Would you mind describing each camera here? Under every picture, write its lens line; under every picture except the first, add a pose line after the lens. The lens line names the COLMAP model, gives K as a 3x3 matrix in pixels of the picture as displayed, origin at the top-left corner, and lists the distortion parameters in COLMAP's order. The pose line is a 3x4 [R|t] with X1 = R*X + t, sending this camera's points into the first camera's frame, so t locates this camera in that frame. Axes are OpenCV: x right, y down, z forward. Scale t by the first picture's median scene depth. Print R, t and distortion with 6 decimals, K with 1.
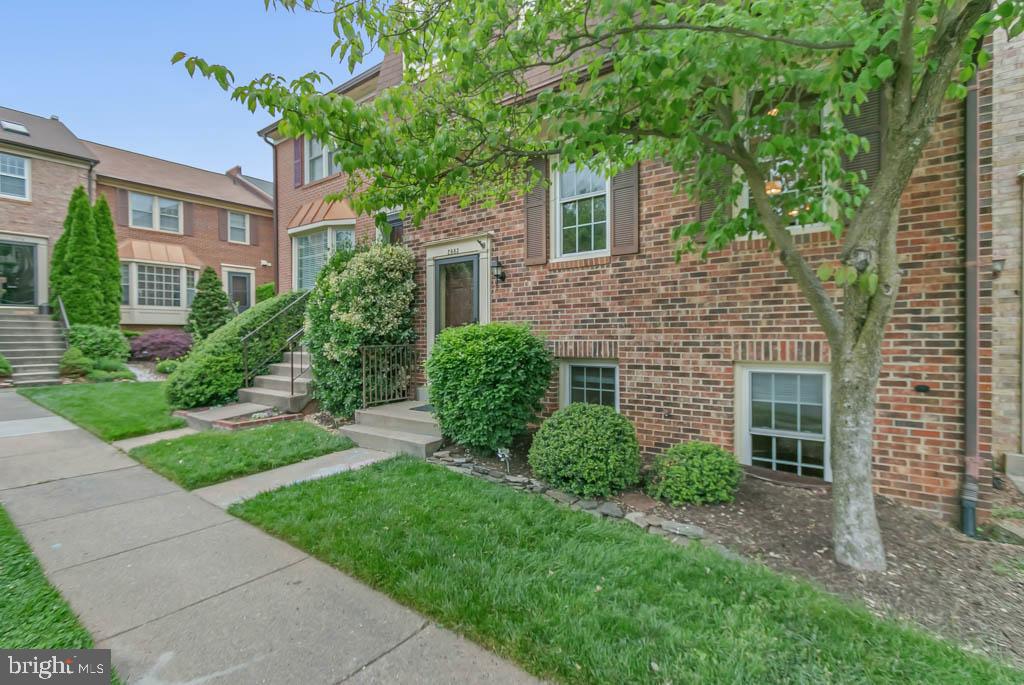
lens RADIAL K [[468.7, 0, 513.5], [0, 468.7, 339.5], [0, 0, 1]] dist [0.007926, 0.000907]
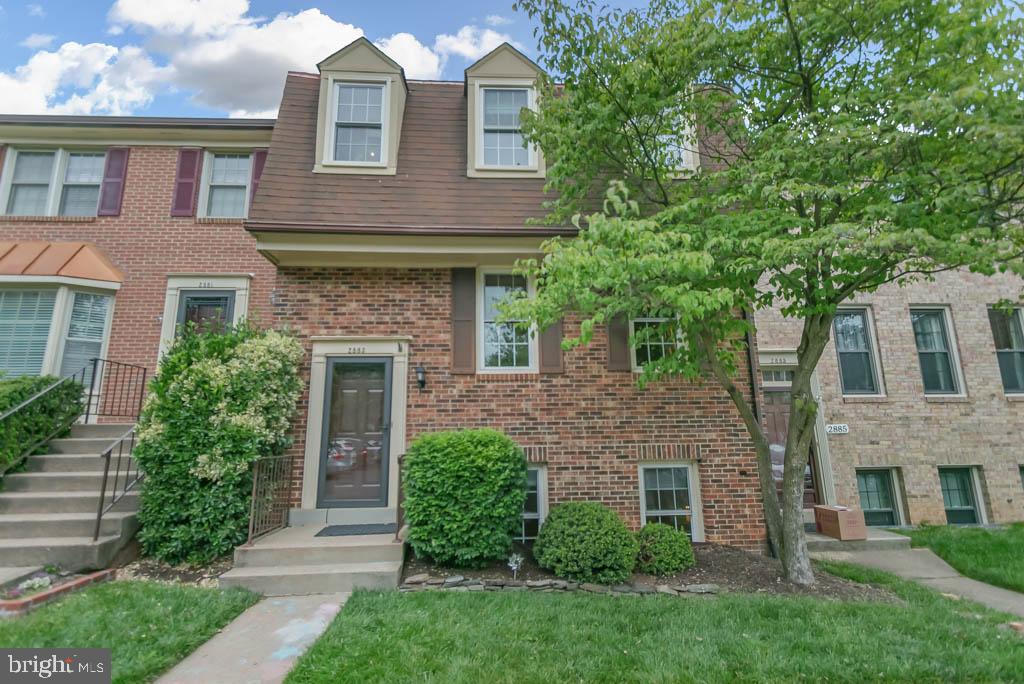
lens RADIAL K [[468.7, 0, 511.4], [0, 468.7, 346.6], [0, 0, 1]] dist [0.007926, 0.000907]
pose [[0.772803, 0.120677, 0.623067, -0.637496], [0.013676, 0.978361, -0.206453, 0.000090], [-0.634499, 0.168068, 0.754430, 0.145783]]
